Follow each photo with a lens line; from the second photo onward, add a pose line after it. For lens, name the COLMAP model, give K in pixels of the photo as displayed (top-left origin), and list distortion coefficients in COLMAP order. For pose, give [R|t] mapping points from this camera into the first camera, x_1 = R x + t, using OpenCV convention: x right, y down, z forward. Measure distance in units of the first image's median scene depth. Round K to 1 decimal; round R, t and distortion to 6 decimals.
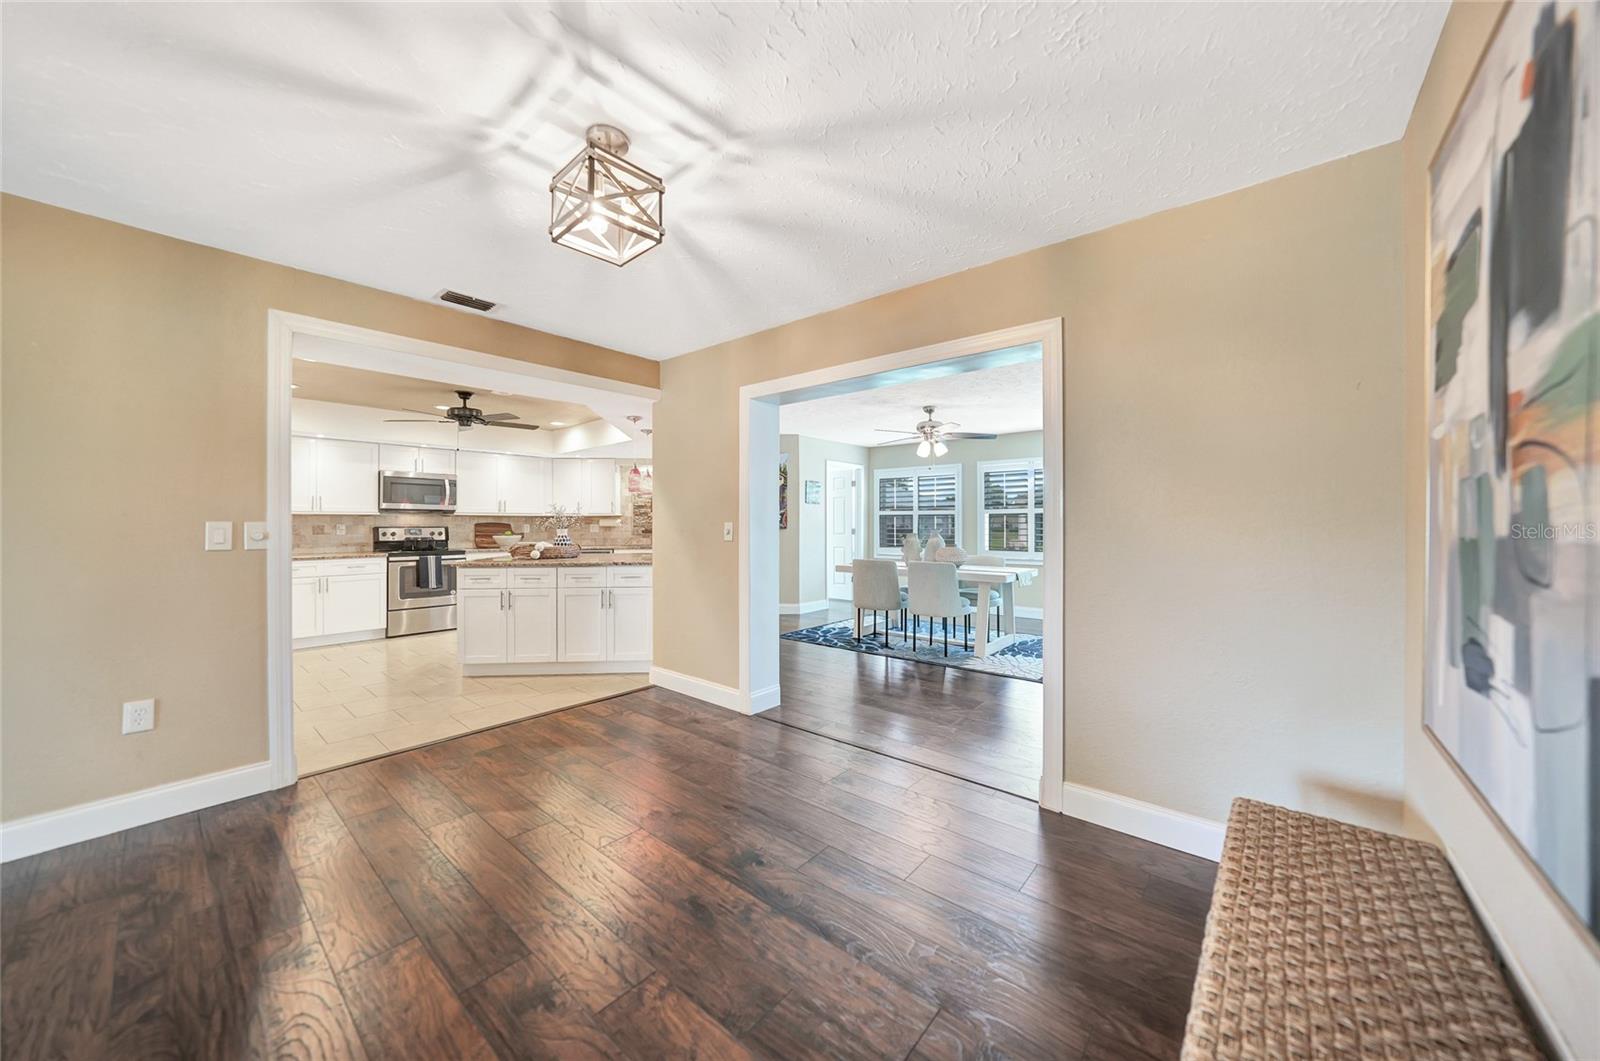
lens RADIAL K [[559.7, 0, 796.6], [0, 559.7, 520.2], [0, 0, 1]] dist [-0.019598, 0.004002]
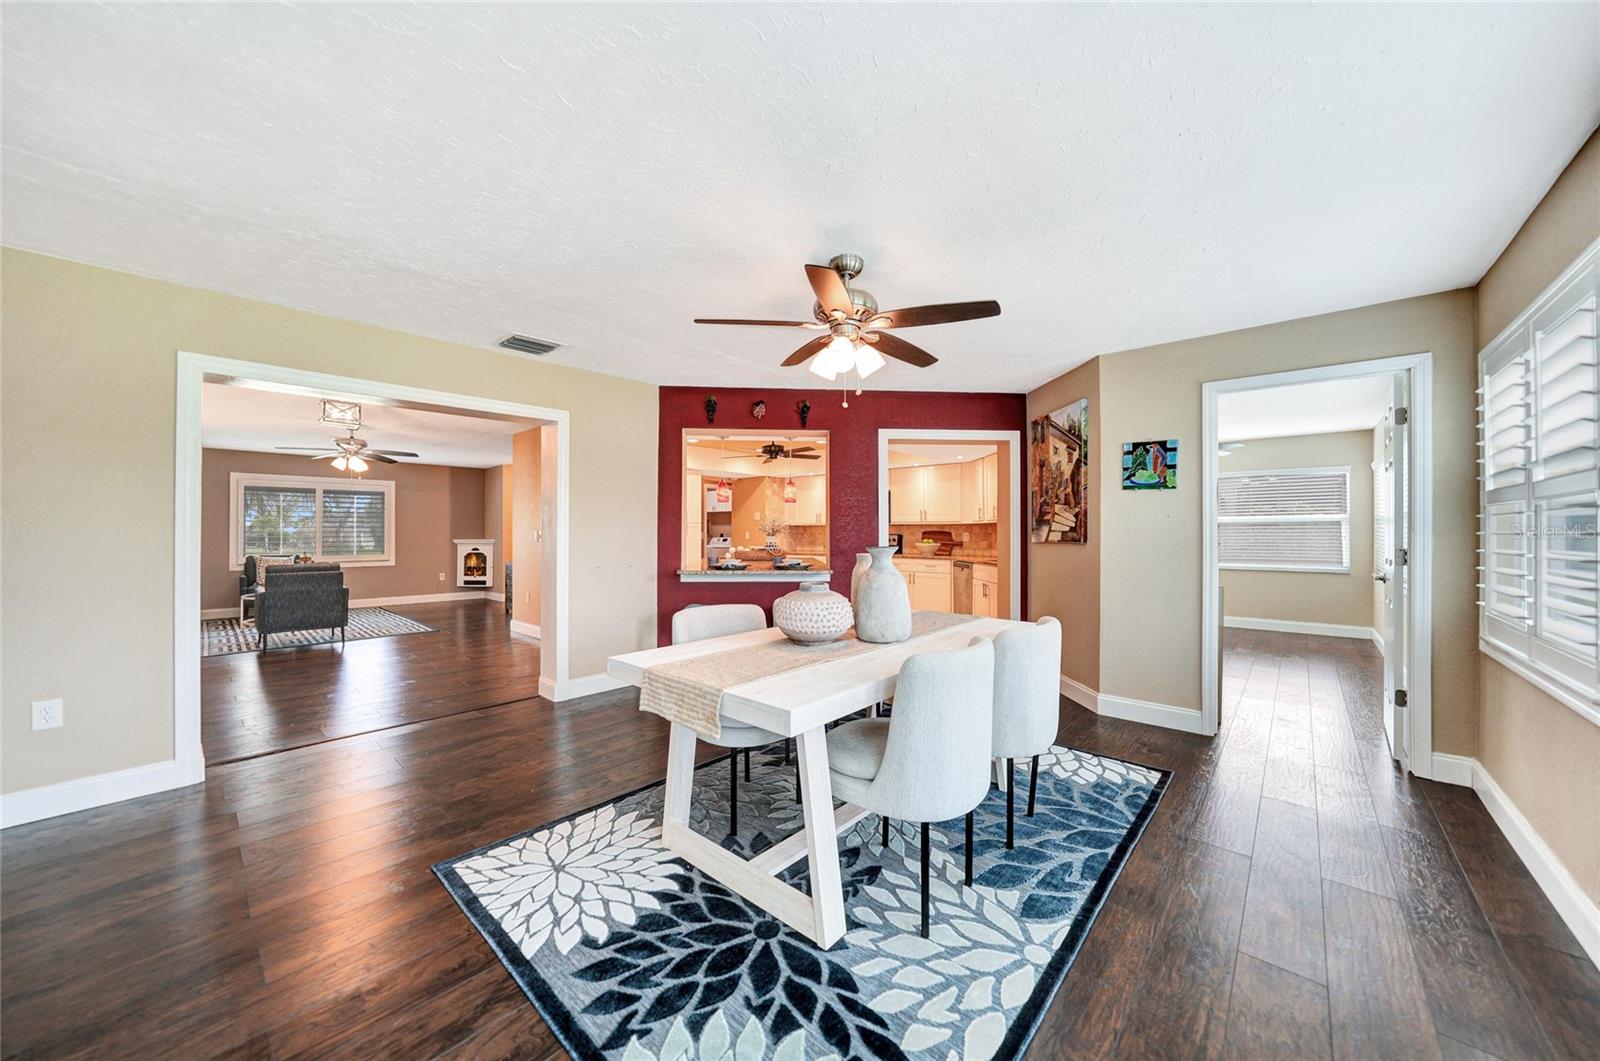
lens RADIAL K [[559.7, 0, 798.7], [0, 559.7, 530.1], [0, 0, 1]] dist [-0.019598, 0.004002]
pose [[-0.031592, -0.001416, -0.999500, 0.610176], [0.005101, 0.999986, -0.001578, 0.003730], [0.999488, -0.005148, -0.031585, 0.892611]]
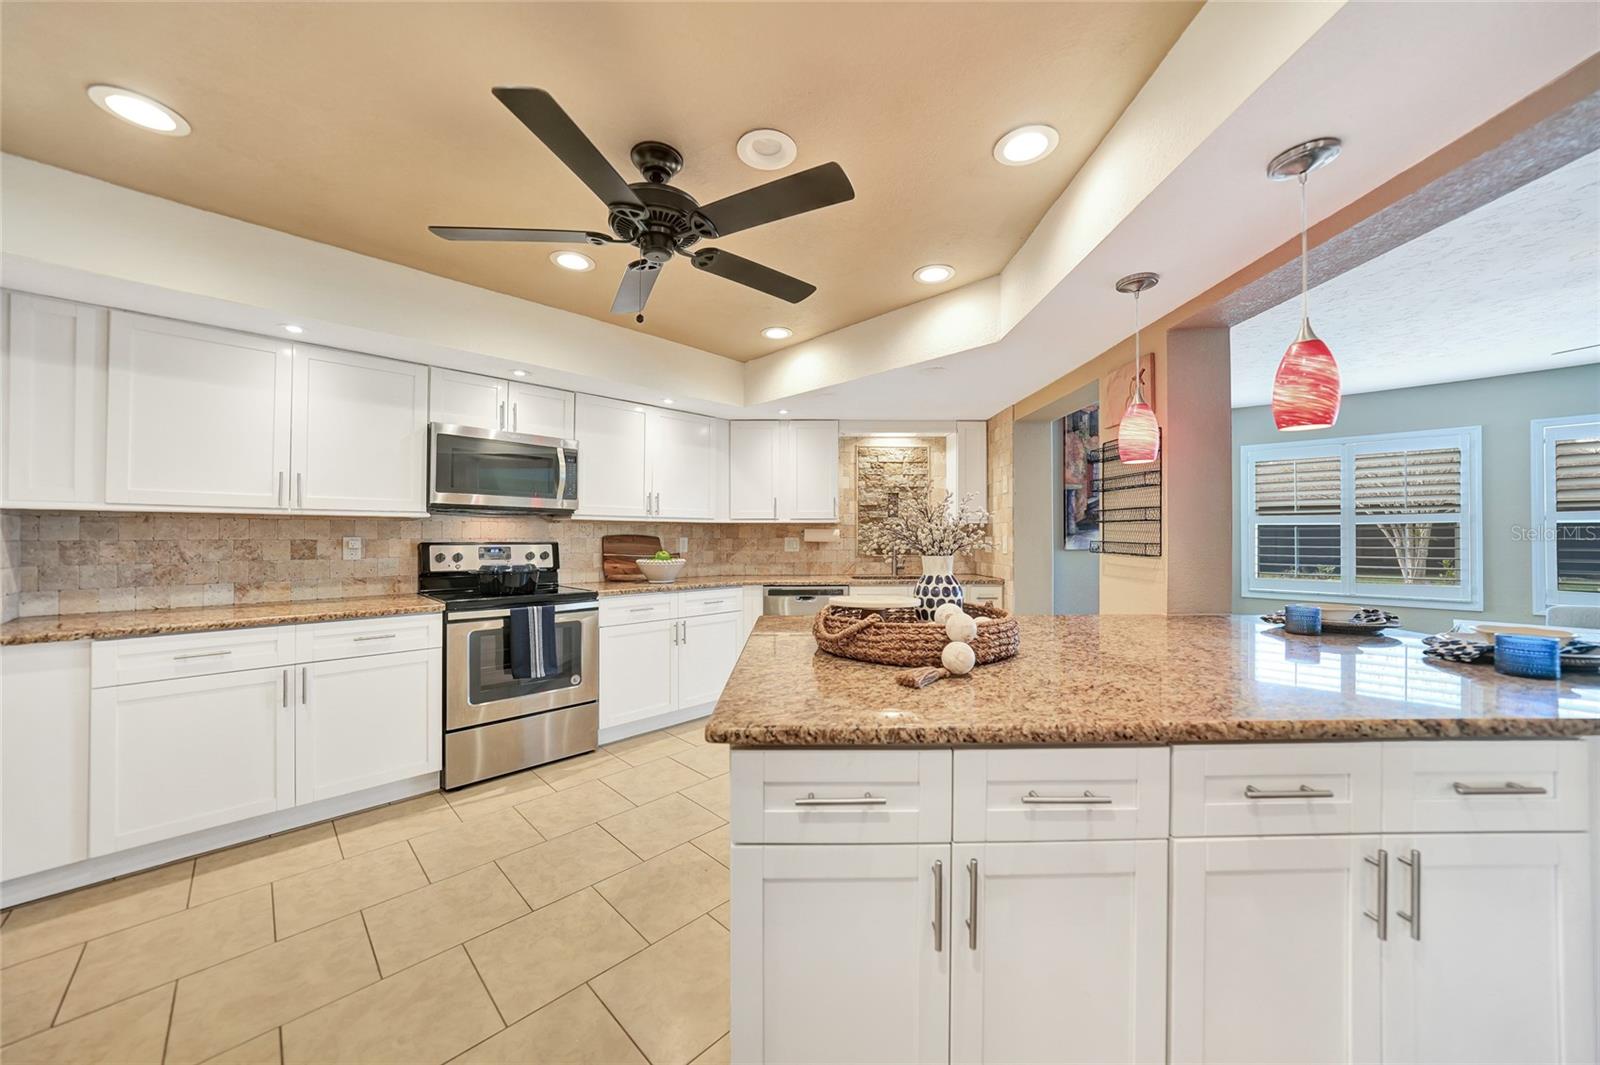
lens RADIAL K [[559.7, 0, 800.1], [0, 559.7, 525.9], [0, 0, 1]] dist [-0.019598, 0.004002]
pose [[0.996975, 0.002123, -0.077694, -0.389503], [-0.002868, 0.999951, -0.009476, 0.000463], [0.077670, 0.009670, 0.996932, 0.536489]]
